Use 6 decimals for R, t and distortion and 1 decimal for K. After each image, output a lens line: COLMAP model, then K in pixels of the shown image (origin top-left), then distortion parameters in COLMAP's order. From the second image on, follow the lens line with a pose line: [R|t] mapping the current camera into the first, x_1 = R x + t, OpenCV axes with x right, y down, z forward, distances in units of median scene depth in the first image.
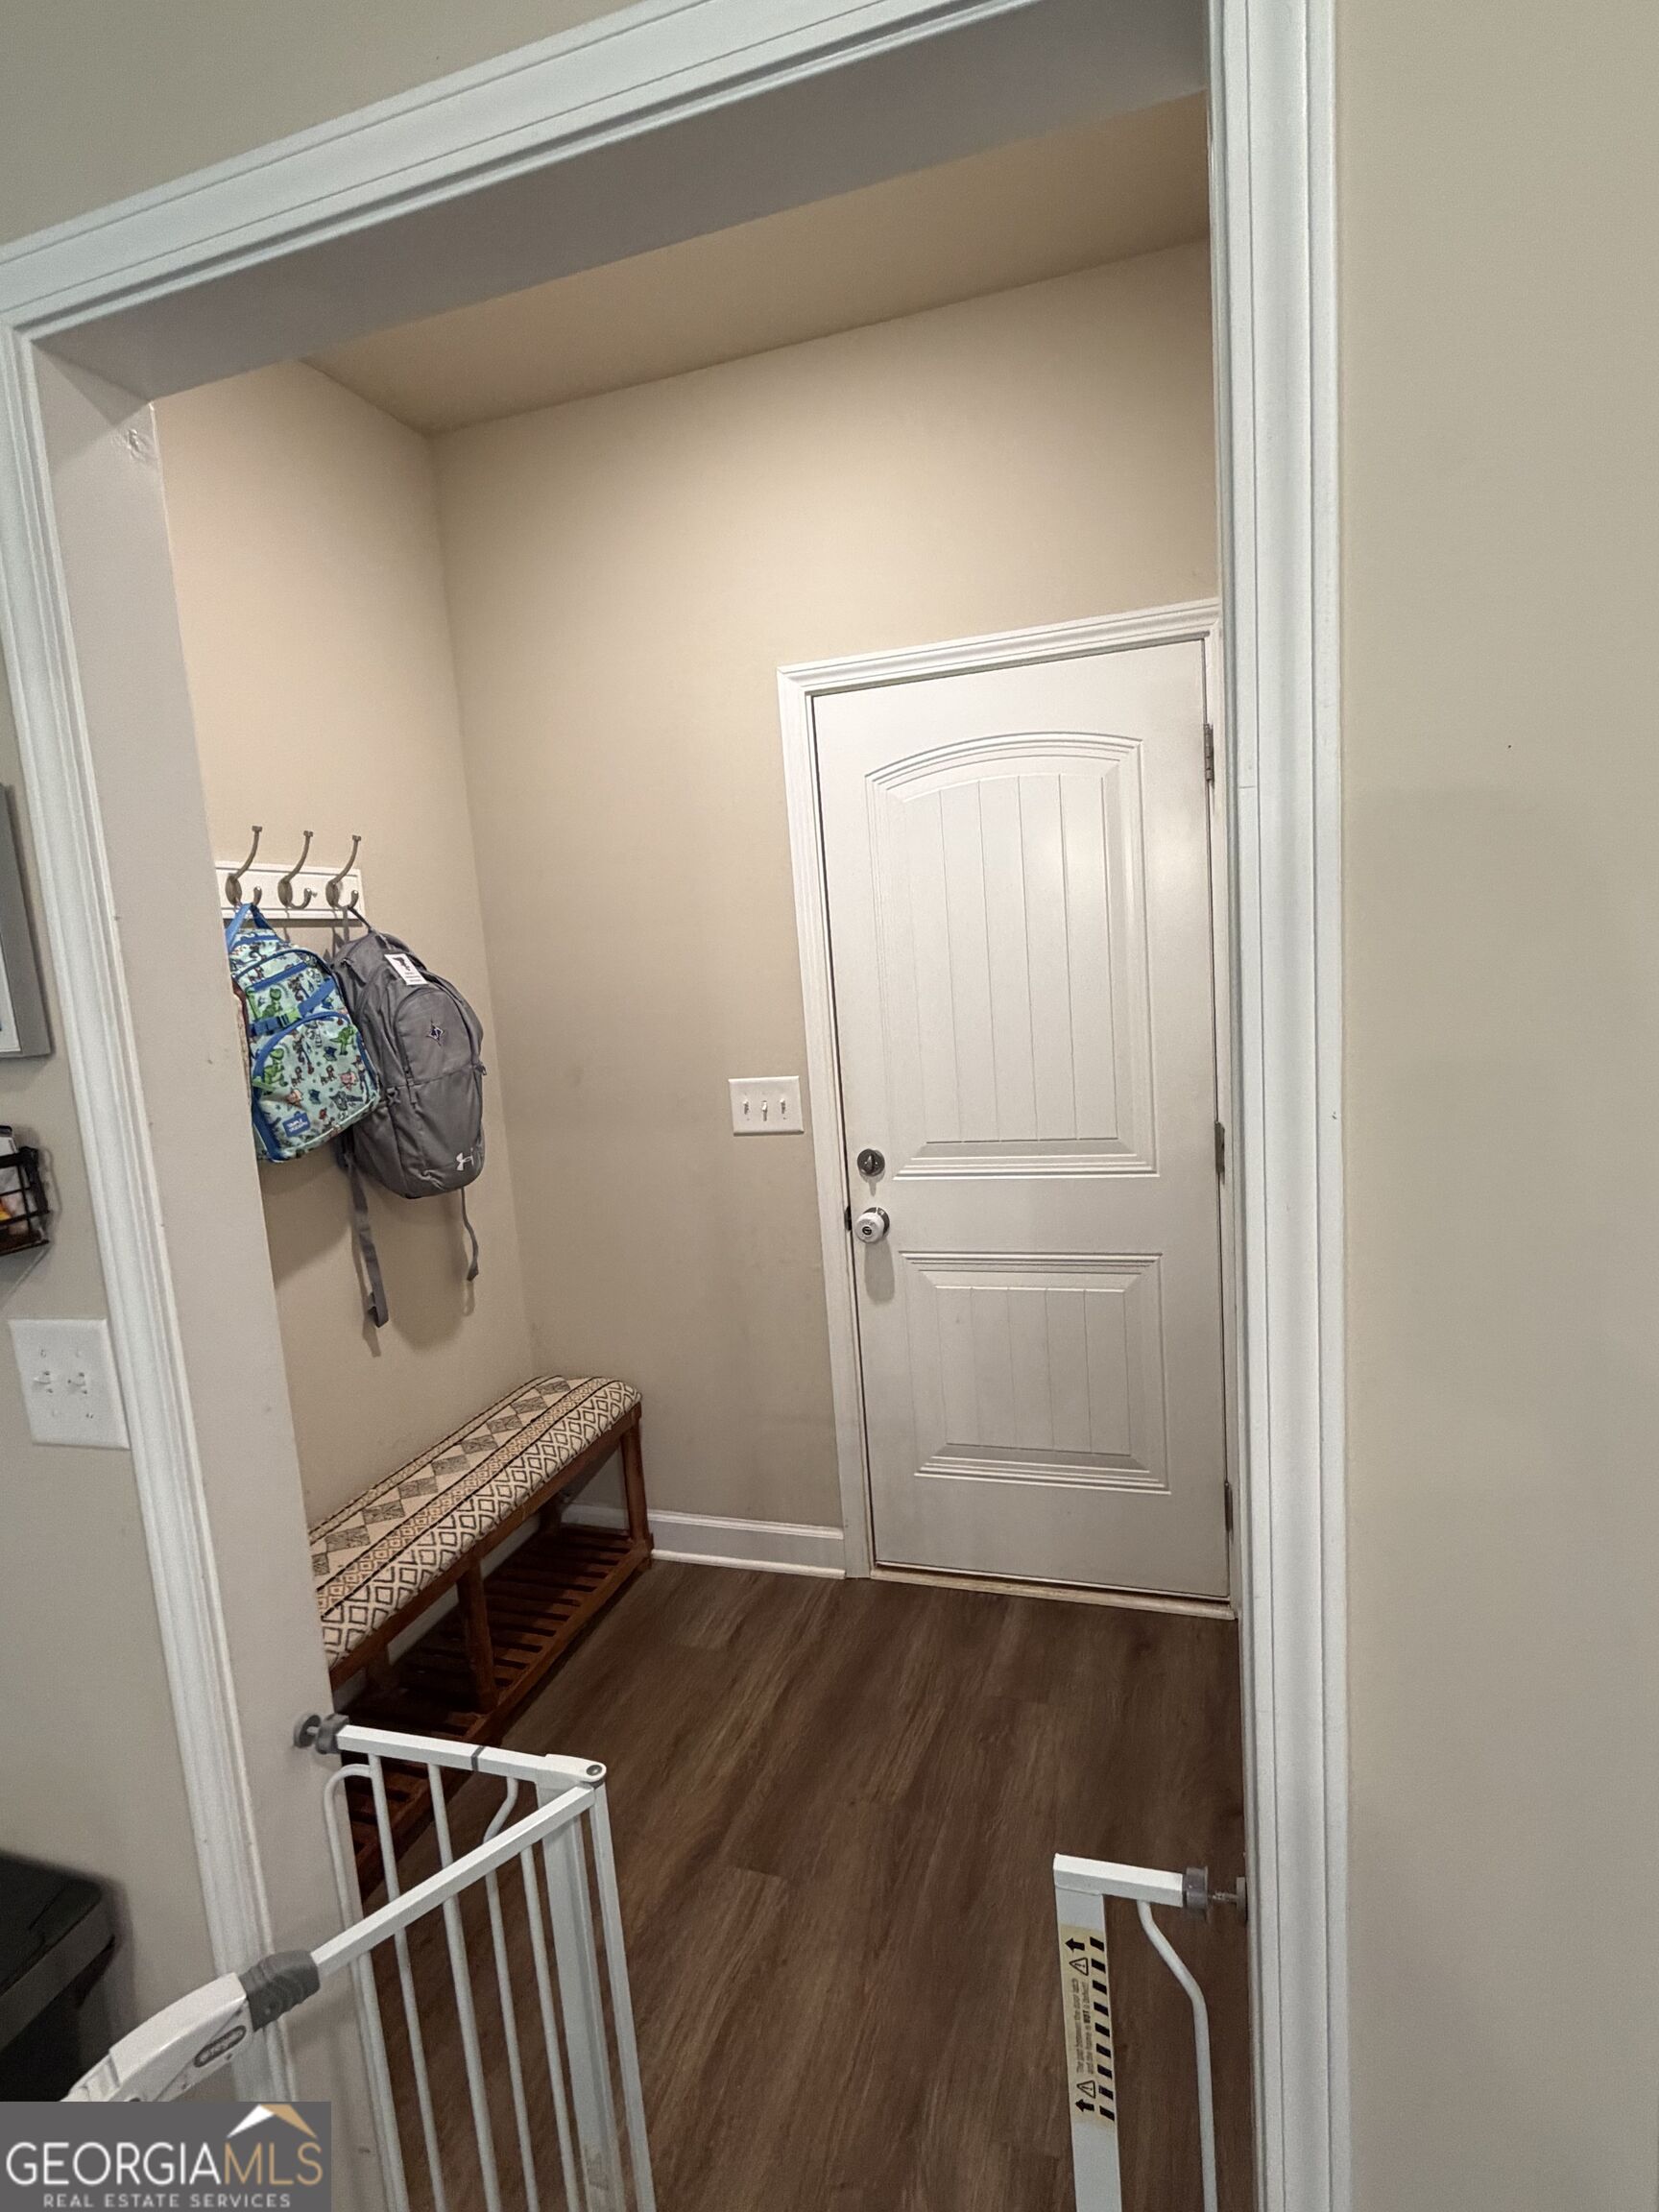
lens RADIAL K [[1136.4, 0, 830.8], [0, 1136.4, 1105.5], [0, 0, 1]] dist [0.001913, -0.001028]
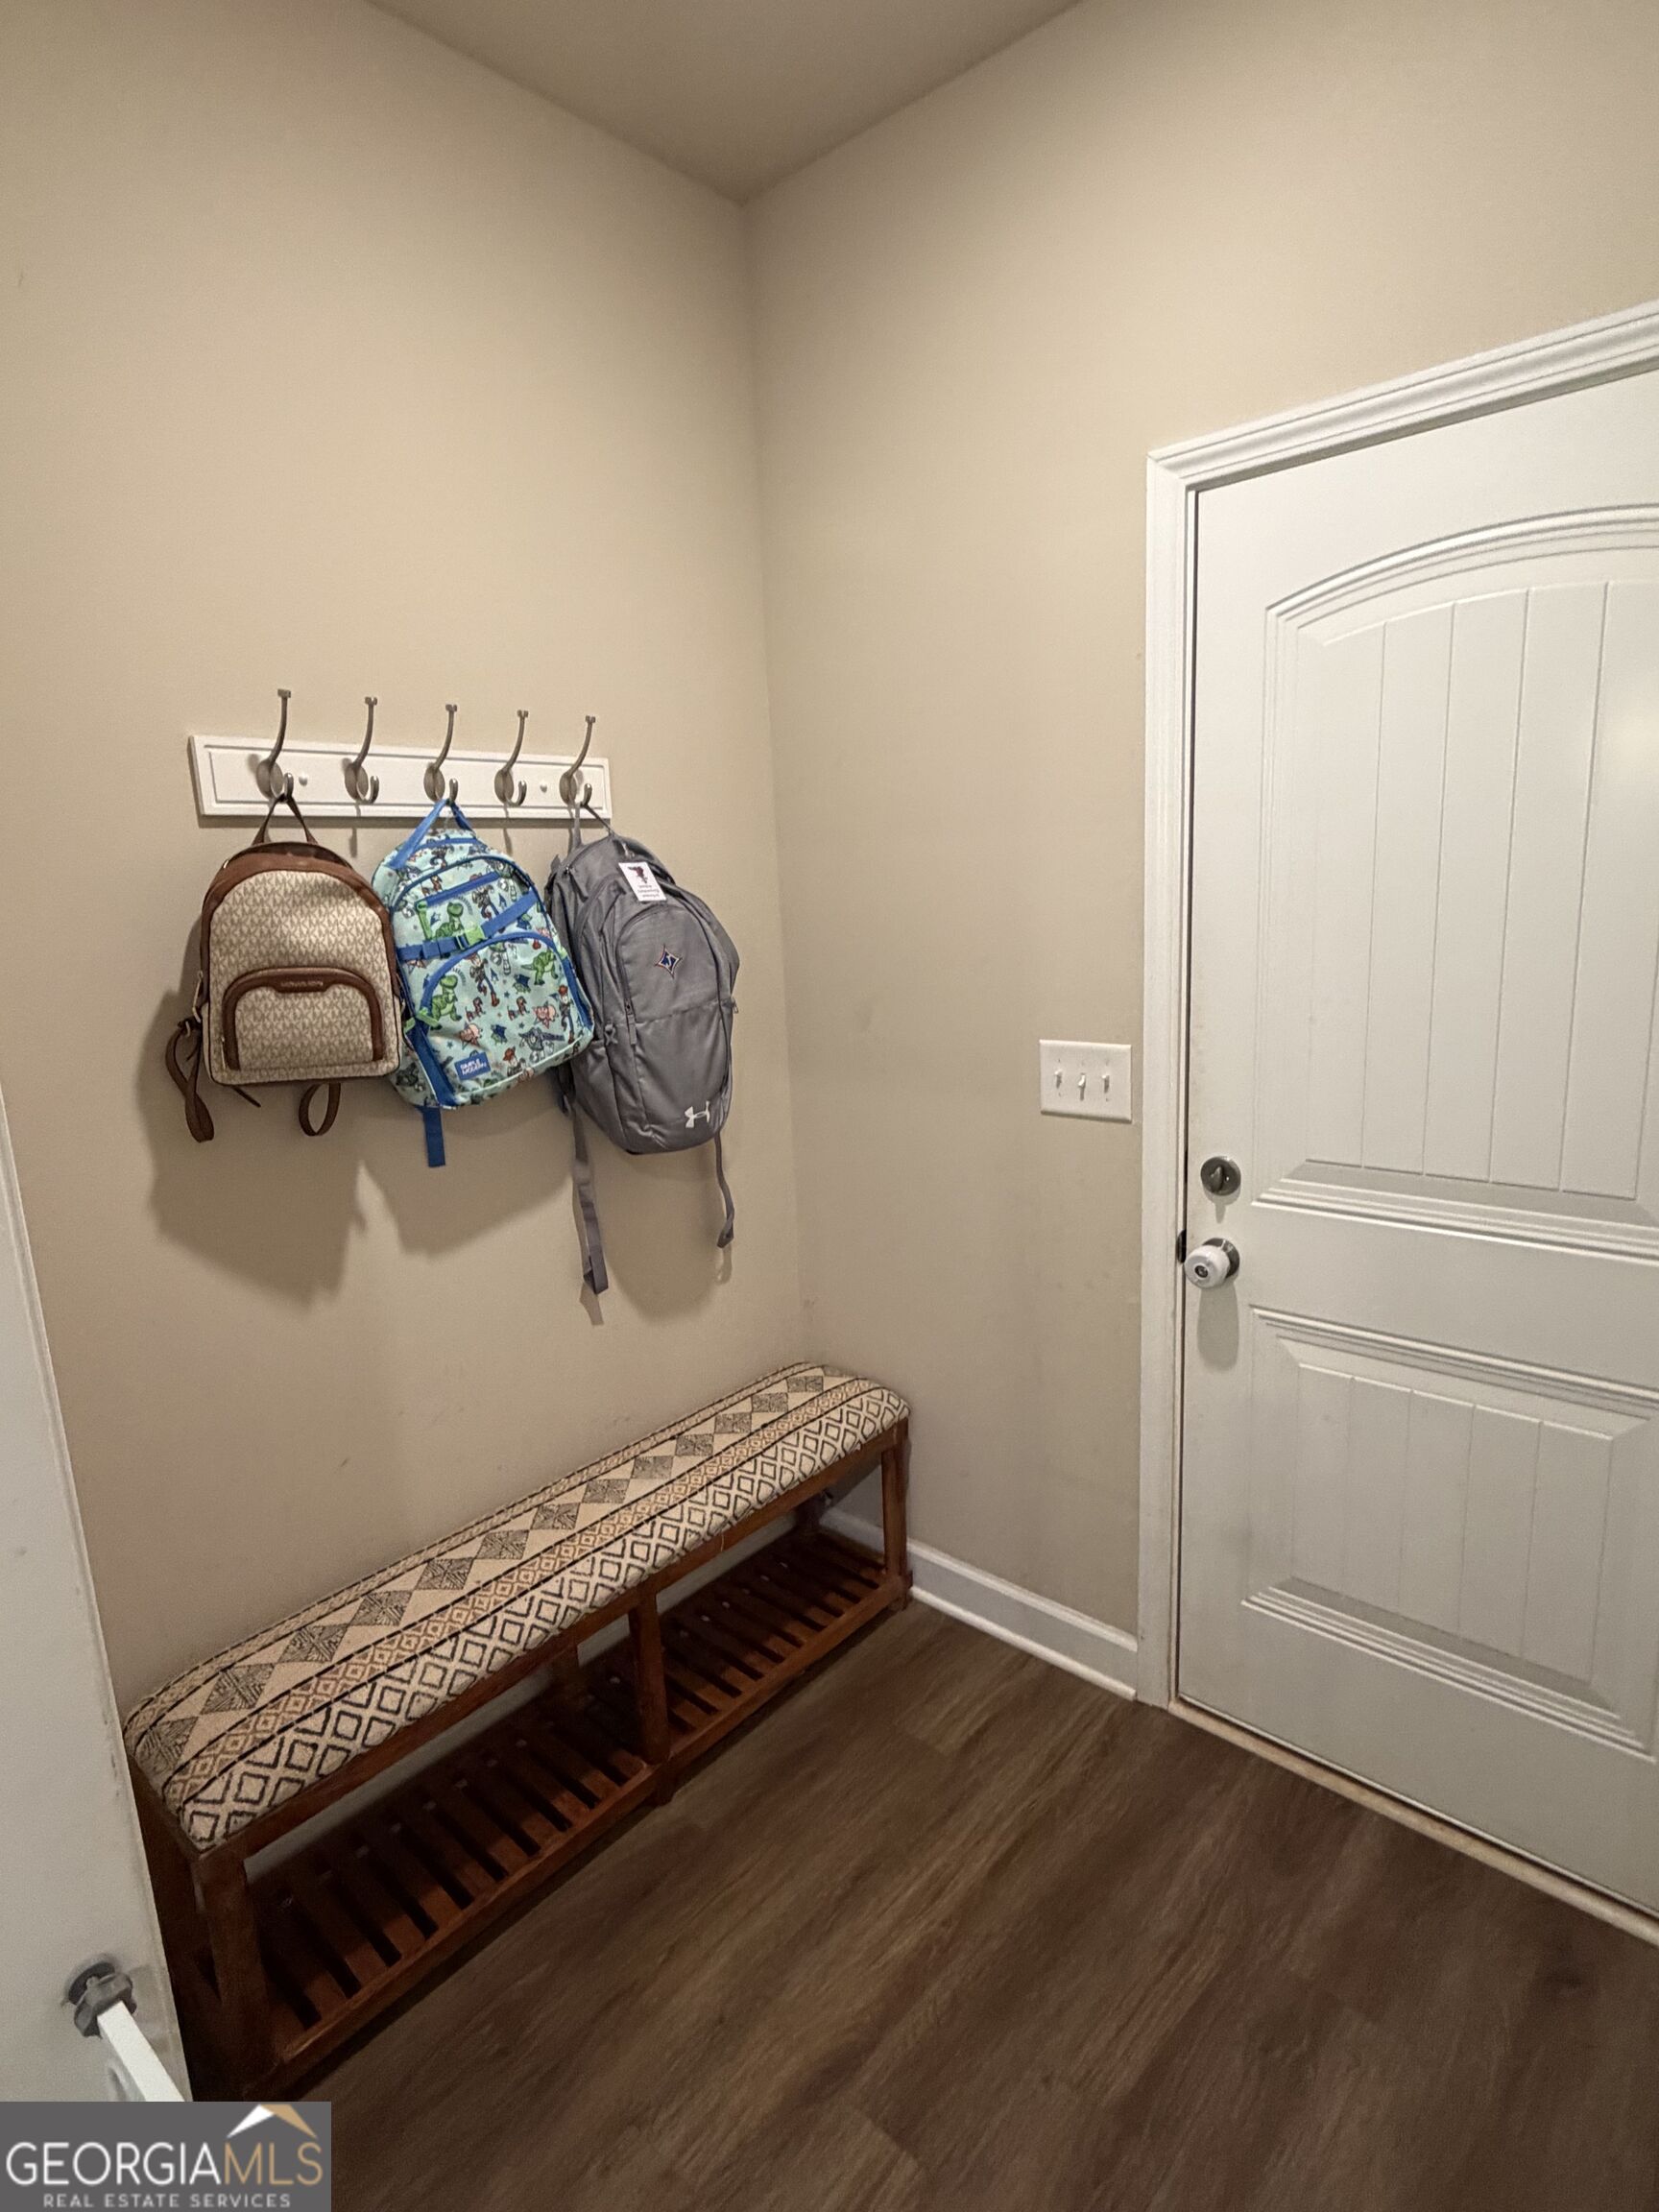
lens RADIAL K [[1136.4, 0, 825.0], [0, 1136.4, 1111.5], [0, 0, 1]] dist [0.001913, -0.001028]
pose [[0.915762, 0.110220, -0.386306, 0.085464], [-0.076063, 0.991803, 0.102667, -0.047583], [0.394456, -0.064635, 0.916639, 0.275944]]
